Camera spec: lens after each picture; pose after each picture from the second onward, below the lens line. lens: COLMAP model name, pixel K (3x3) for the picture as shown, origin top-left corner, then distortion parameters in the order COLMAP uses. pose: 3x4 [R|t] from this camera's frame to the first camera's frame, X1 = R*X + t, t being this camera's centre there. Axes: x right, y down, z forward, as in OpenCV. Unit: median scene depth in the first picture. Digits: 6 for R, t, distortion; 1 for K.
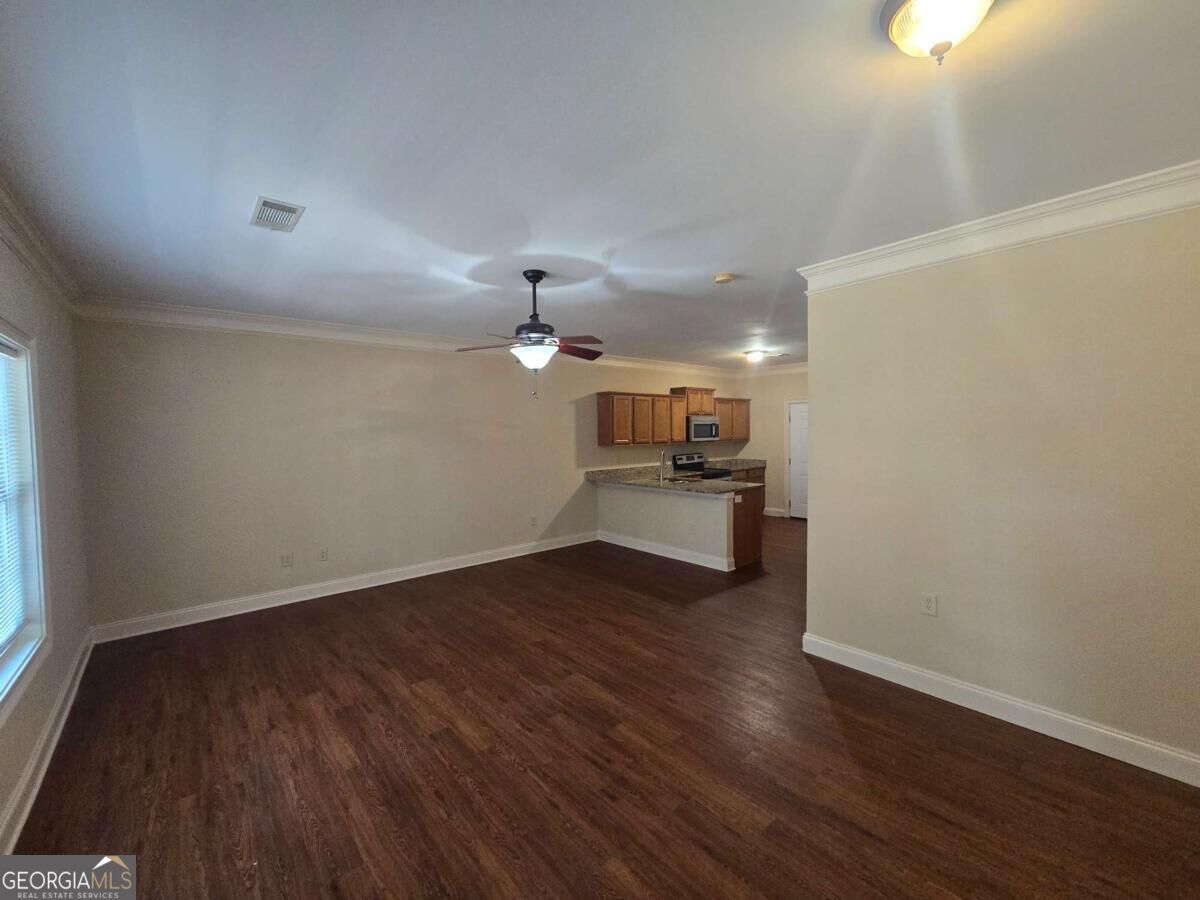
lens RADIAL K [[490.3, 0, 597.8], [0, 490.3, 446.0], [0, 0, 1]] dist [-0.000226, -0.000055]
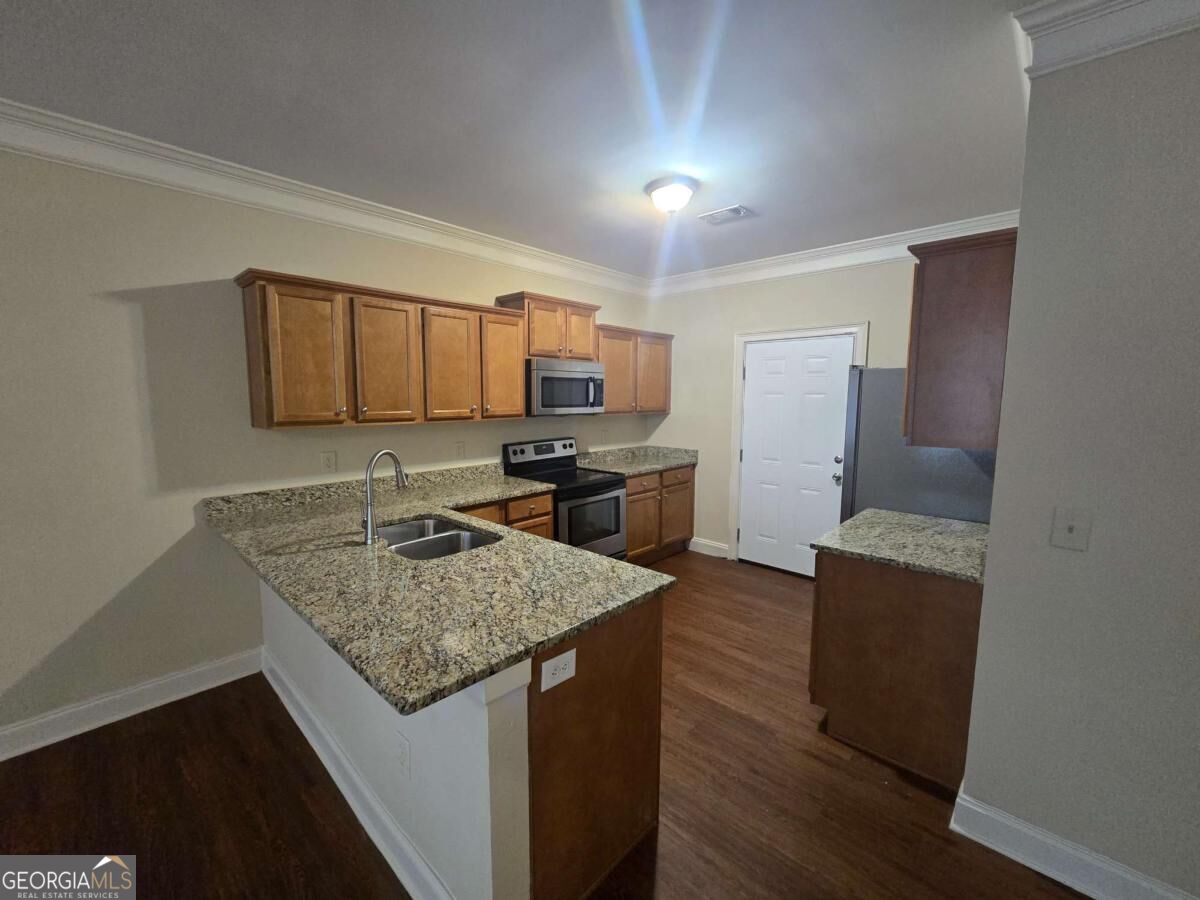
lens RADIAL K [[490.3, 0, 599.6], [0, 490.3, 449.4], [0, 0, 1]] dist [-0.000226, -0.000055]
pose [[0.993316, 0.006377, 0.115249, 0.188762], [-0.015484, 0.996810, 0.078300, -0.013813], [-0.114382, -0.079561, 0.990246, 0.520216]]
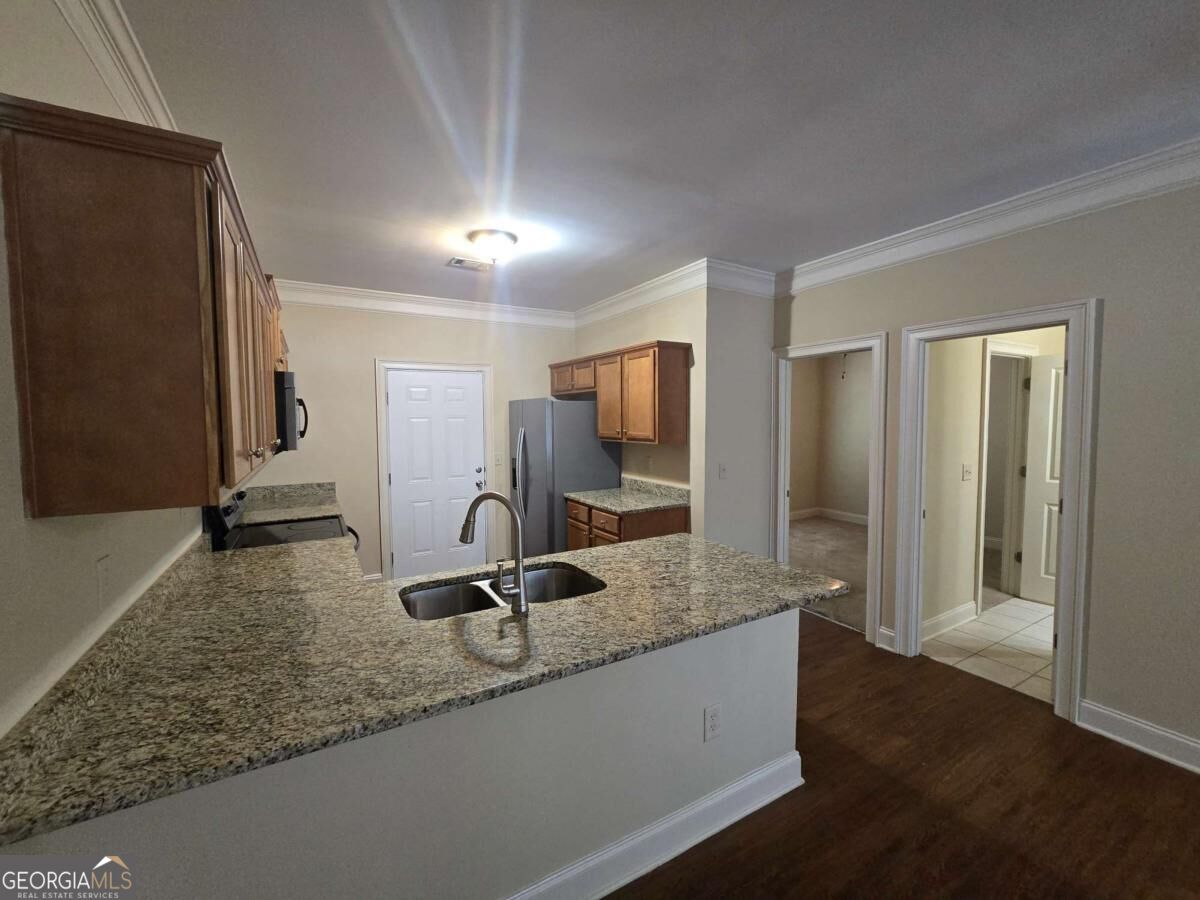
lens RADIAL K [[490.3, 0, 599.6], [0, 490.3, 447.5], [0, 0, 1]] dist [-0.000226, -0.000055]
pose [[0.174813, -0.043386, 0.983645, -0.092484], [0.035539, 0.998656, 0.037732, -0.015247], [-0.983960, 0.028362, 0.176120, 0.719337]]
